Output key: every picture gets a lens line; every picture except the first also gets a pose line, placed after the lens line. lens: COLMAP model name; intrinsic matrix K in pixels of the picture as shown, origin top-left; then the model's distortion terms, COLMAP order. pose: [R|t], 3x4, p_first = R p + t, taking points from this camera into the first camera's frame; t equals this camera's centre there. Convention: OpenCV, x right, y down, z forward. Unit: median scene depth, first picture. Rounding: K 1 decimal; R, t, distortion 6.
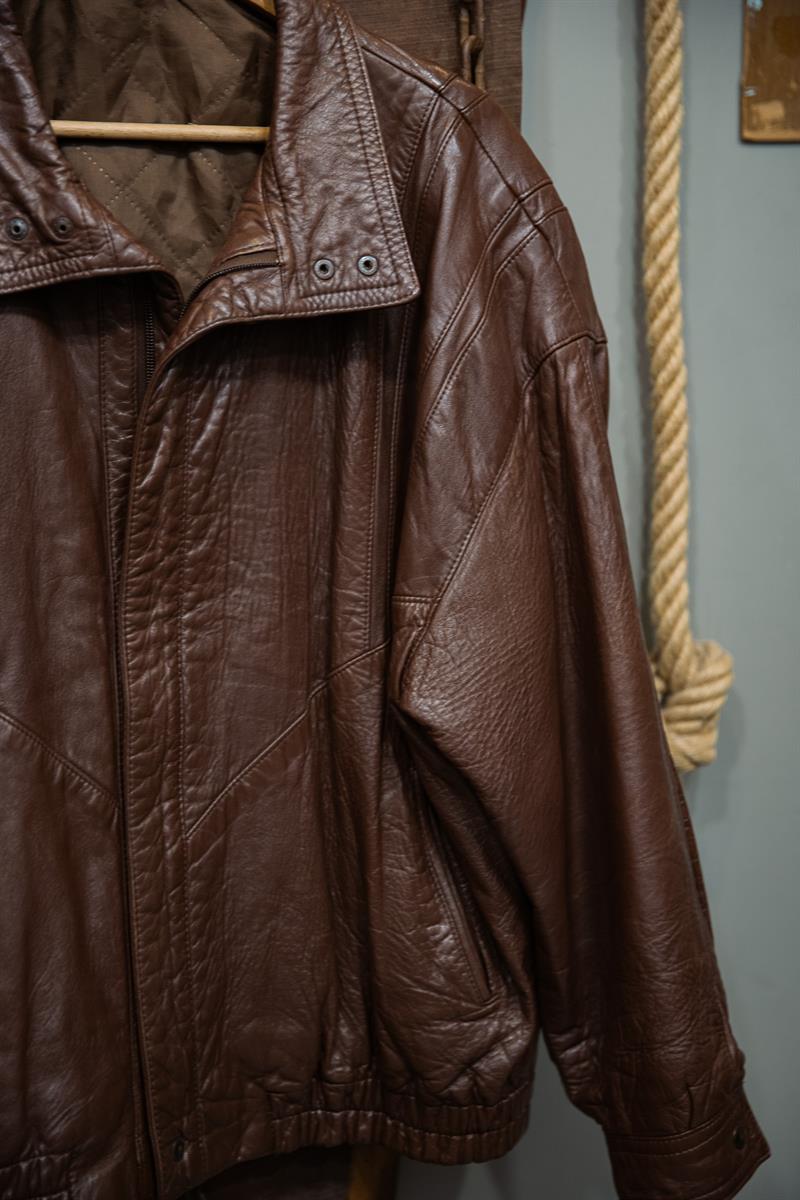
lens RADIAL K [[1965.7, 0, 403.9], [0, 1965.7, 605.7], [0, 0, 1]] dist [0.113962, 0.047684]
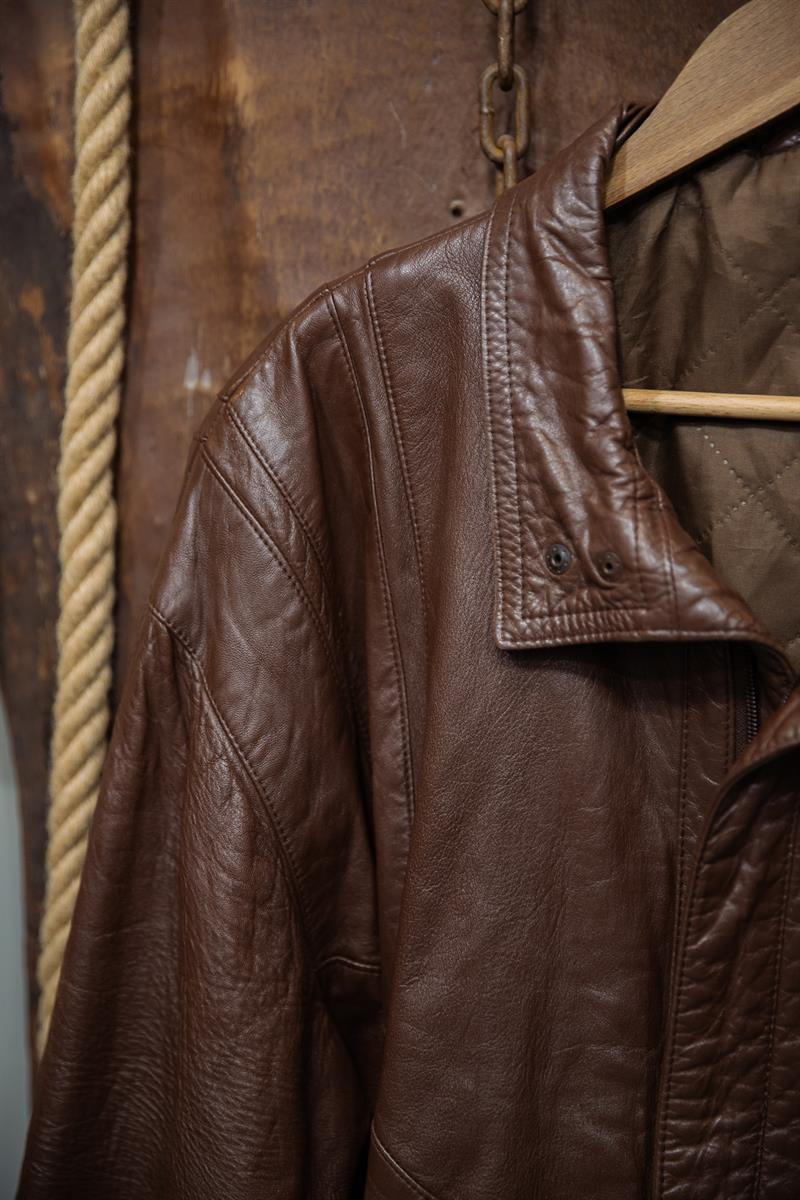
lens RADIAL K [[1938.2, 0, 401.7], [0, 1938.2, 603.2], [0, 0, 1]] dist [0.088509, 0.011164]
pose [[0.794064, 0.131123, -0.593522, 0.152592], [-0.115745, 0.991207, 0.064127, -0.193190], [0.596712, 0.017776, 0.802259, 0.385055]]
